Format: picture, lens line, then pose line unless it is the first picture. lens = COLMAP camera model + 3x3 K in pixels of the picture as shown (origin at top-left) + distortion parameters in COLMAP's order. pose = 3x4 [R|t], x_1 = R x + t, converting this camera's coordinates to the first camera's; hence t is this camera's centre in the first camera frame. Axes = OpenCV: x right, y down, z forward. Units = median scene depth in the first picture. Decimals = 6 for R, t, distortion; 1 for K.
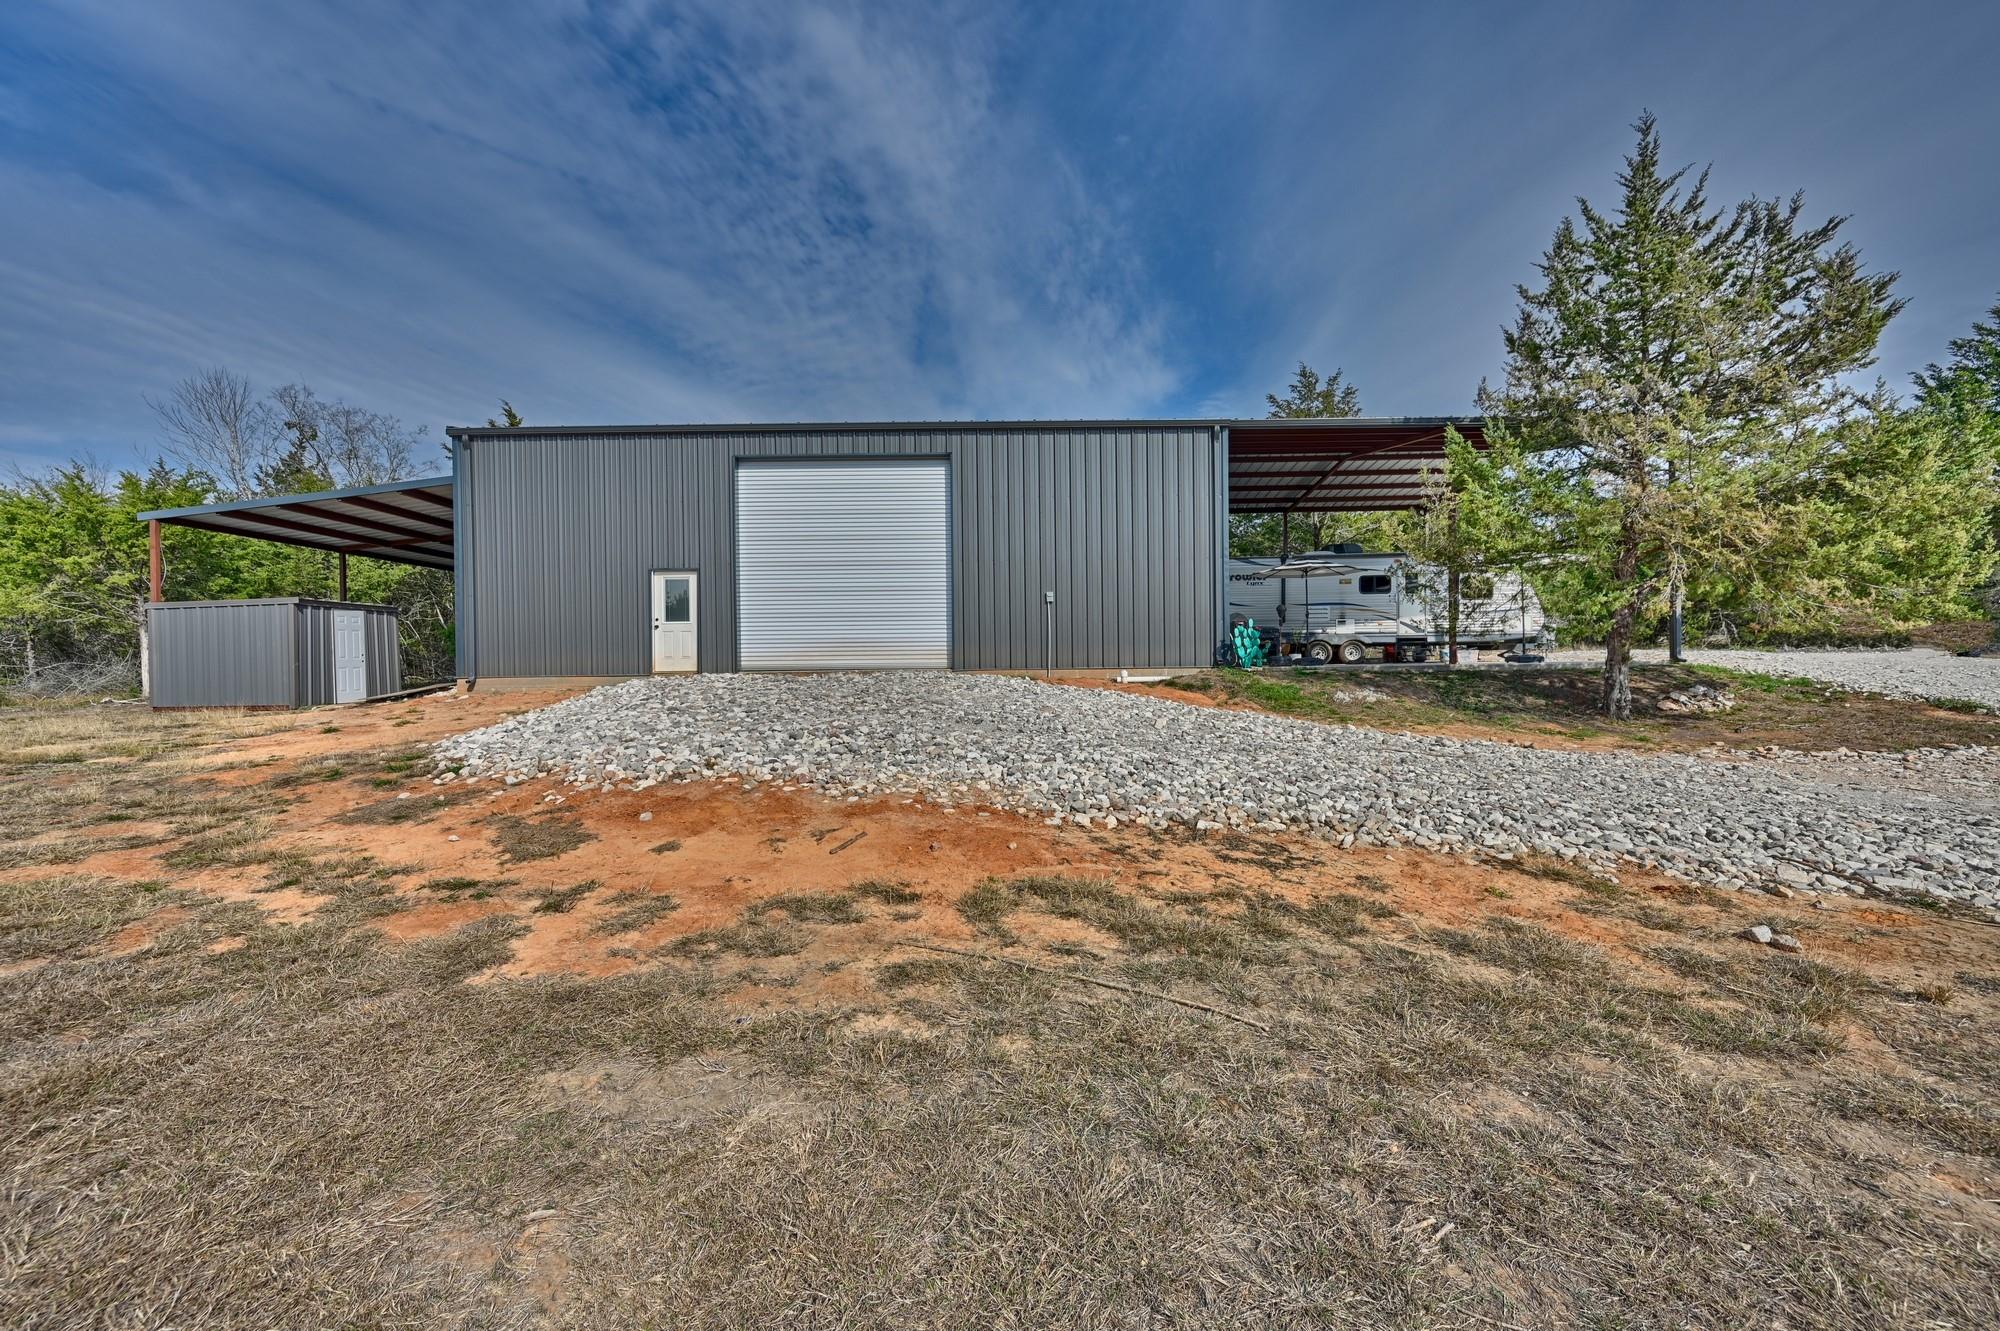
lens RADIAL K [[801.7, 0, 1000.0], [0, 801.7, 665.5], [0, 0, 1]] dist [0.000628, 0.000178]
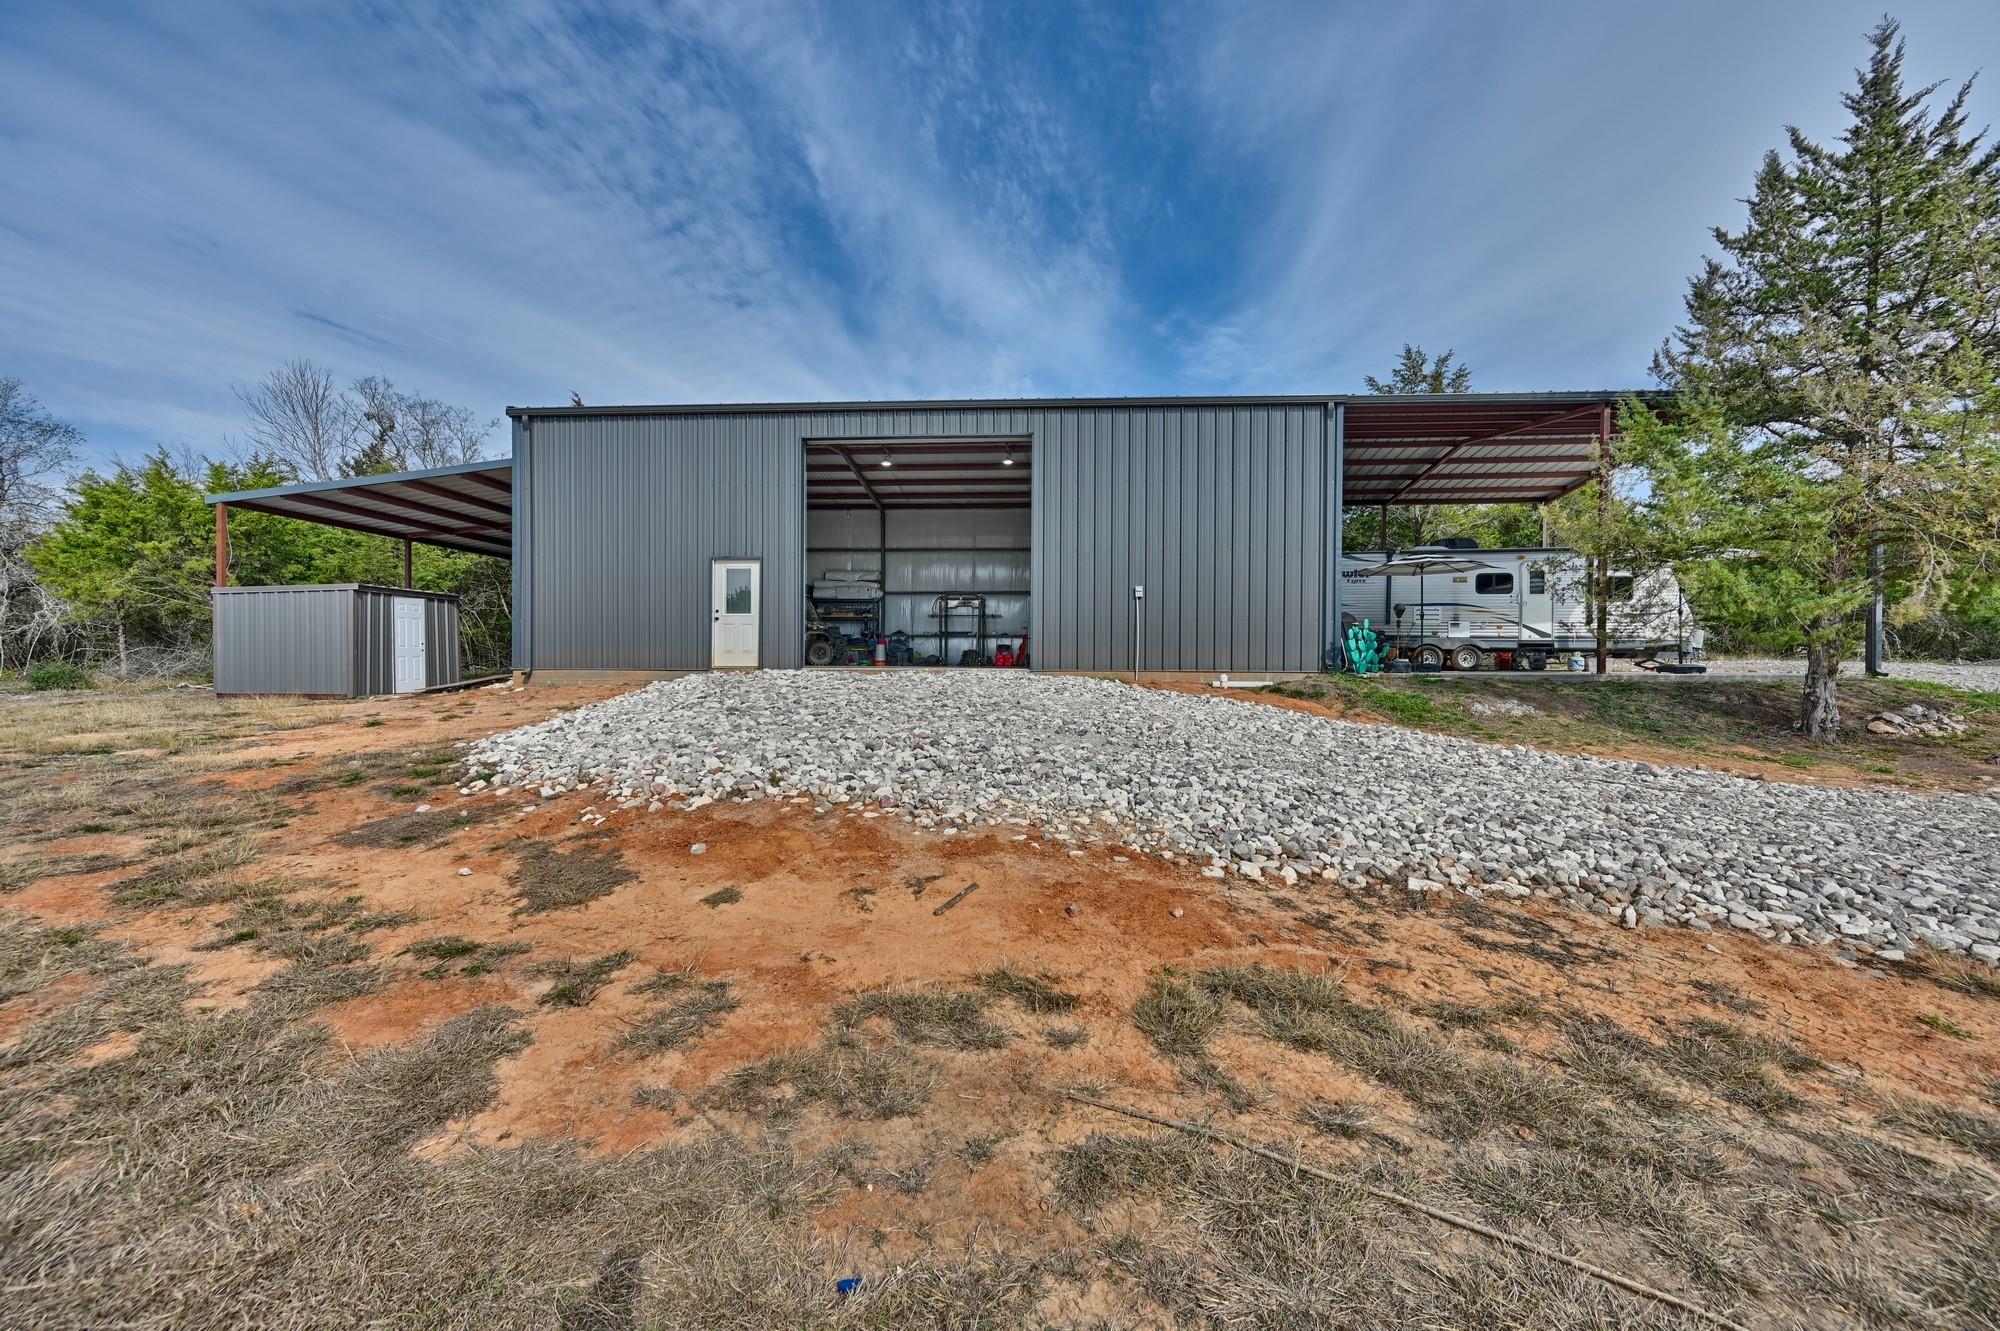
lens RADIAL K [[810.6, 0, 1000.0], [0, 810.6, 665.5], [0, 0, 1]] dist [-0.001198, -0.000412]
pose [[0.997523, 0.017647, -0.068098, -0.073354], [-0.017600, 0.999844, 0.001299, -0.001106], [0.068110, -0.000097, 0.997678, 0.175020]]
